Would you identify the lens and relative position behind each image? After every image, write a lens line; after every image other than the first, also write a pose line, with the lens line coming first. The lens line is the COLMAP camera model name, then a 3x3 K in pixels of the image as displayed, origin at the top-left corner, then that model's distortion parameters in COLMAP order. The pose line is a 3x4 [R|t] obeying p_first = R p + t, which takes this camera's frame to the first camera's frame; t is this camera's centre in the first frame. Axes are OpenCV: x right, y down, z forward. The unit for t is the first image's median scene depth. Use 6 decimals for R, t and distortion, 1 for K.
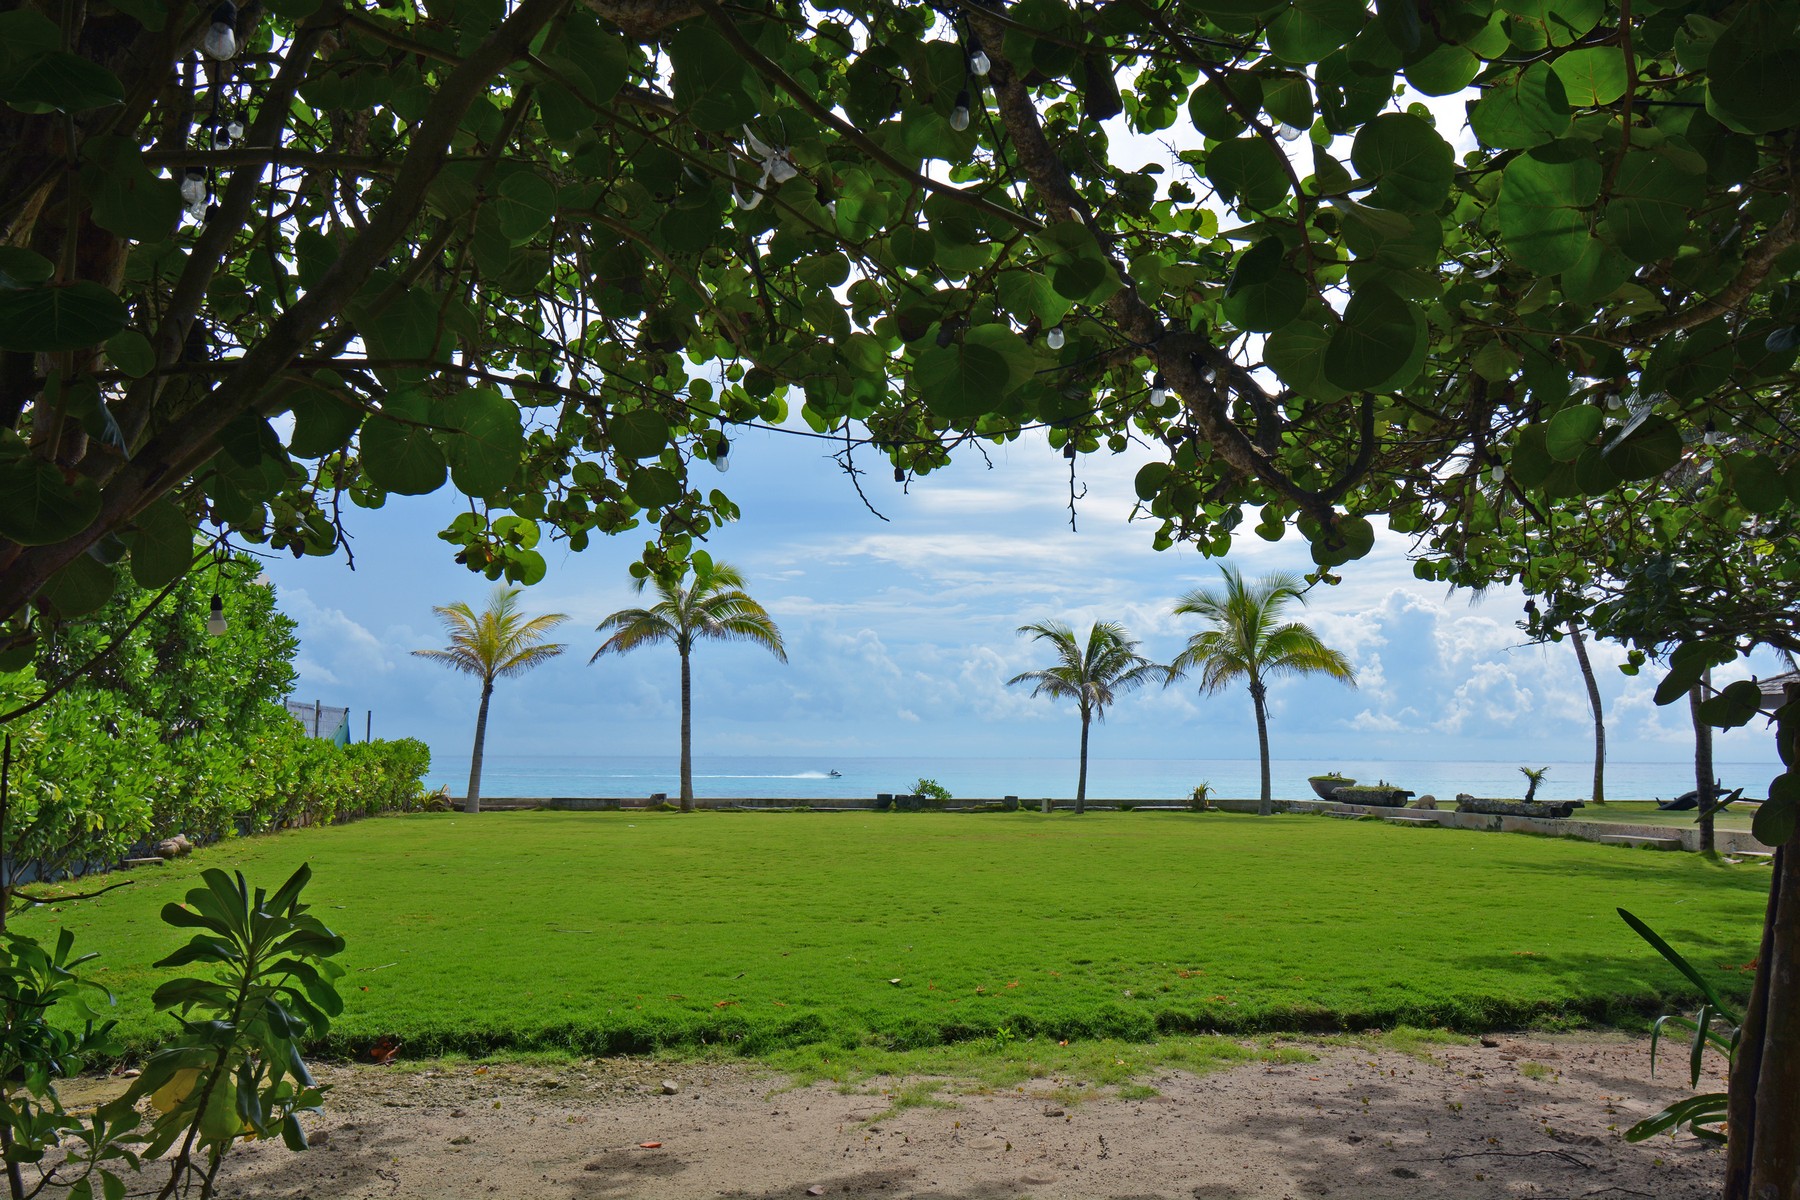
lens RADIAL K [[1466.5, 0, 923.8], [0, 1466.5, 596.1], [0, 0, 1]] dist [-0.002109, -0.008960]
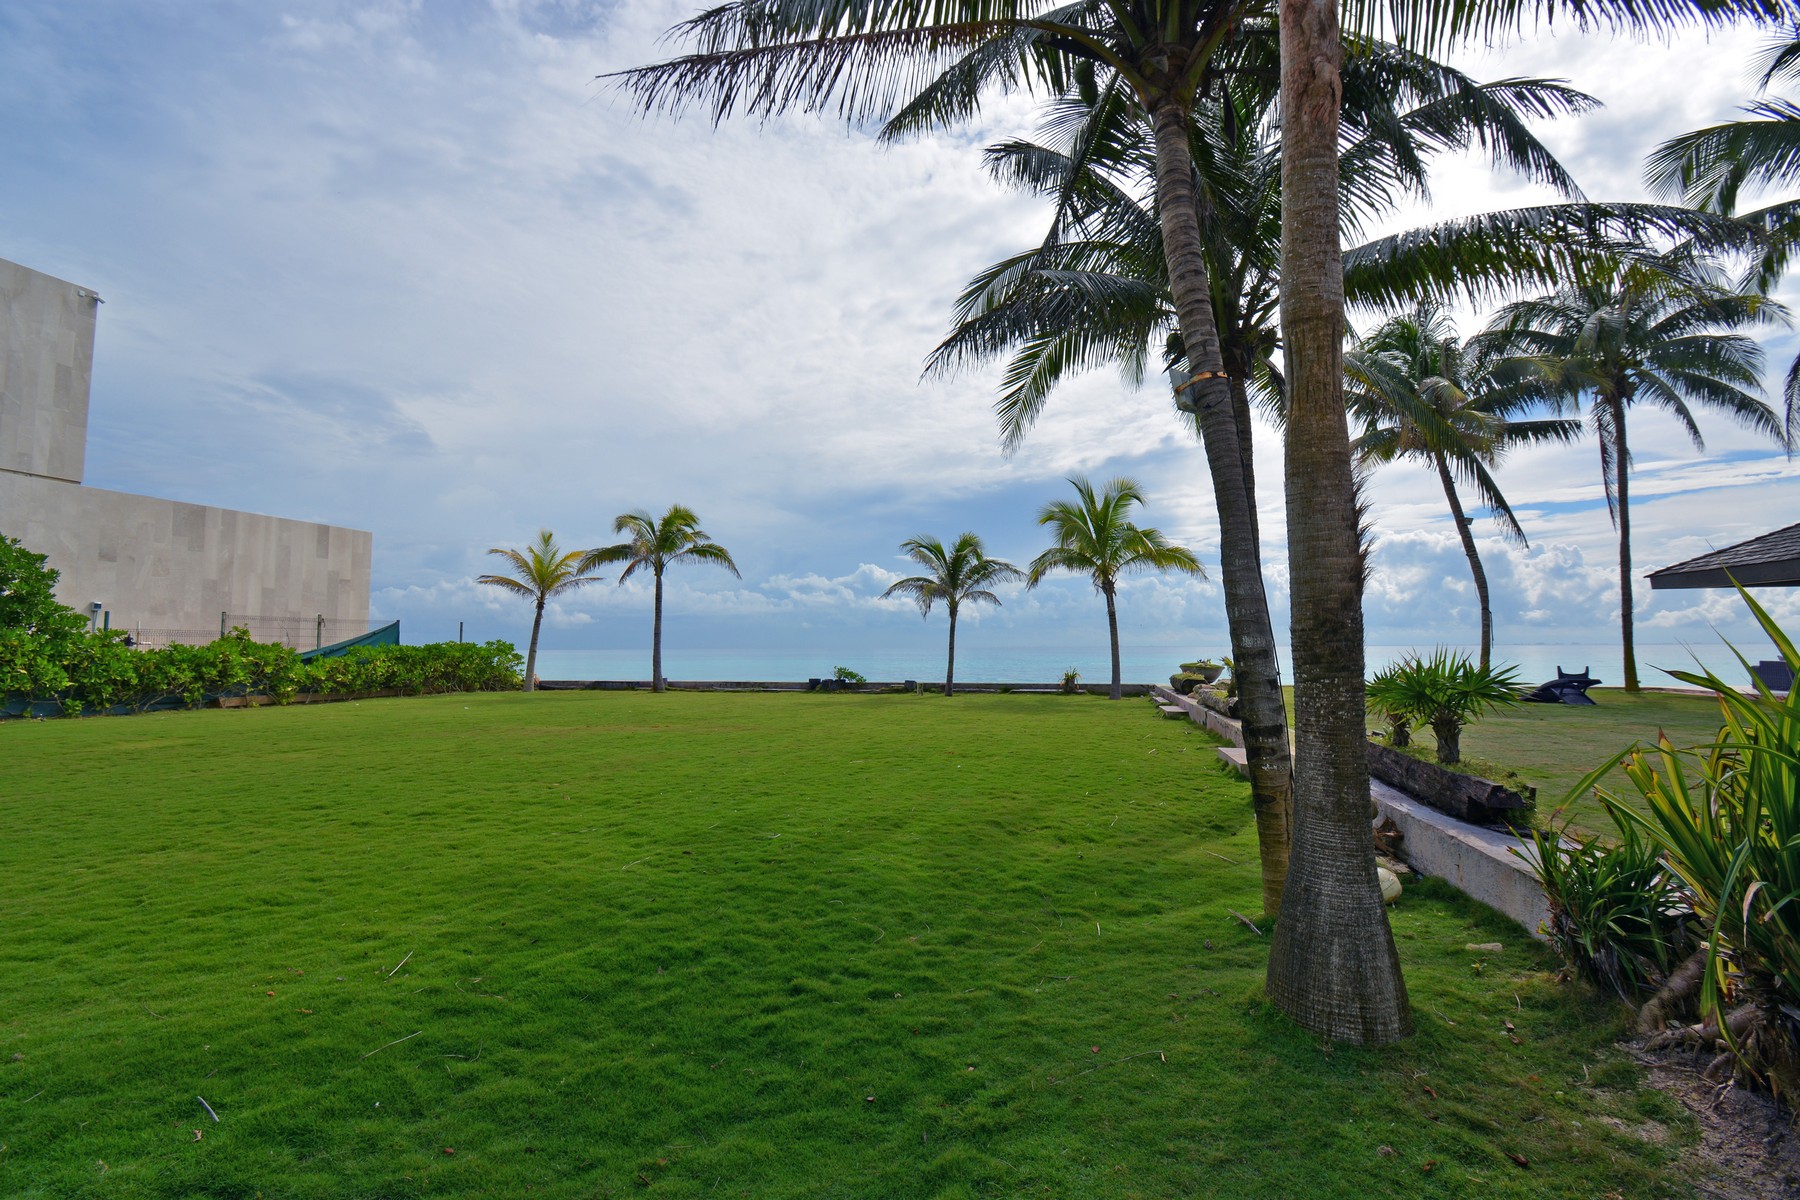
lens RADIAL K [[817.9, 0, 924.6], [0, 817.9, 589.8], [0, 0, 1]] dist [0.022770, -0.027491]
pose [[0.932139, -0.036008, -0.360306, 0.328579], [0.050122, 0.998295, 0.029902, 0.042249], [0.358615, -0.045932, 0.932355, 0.381068]]
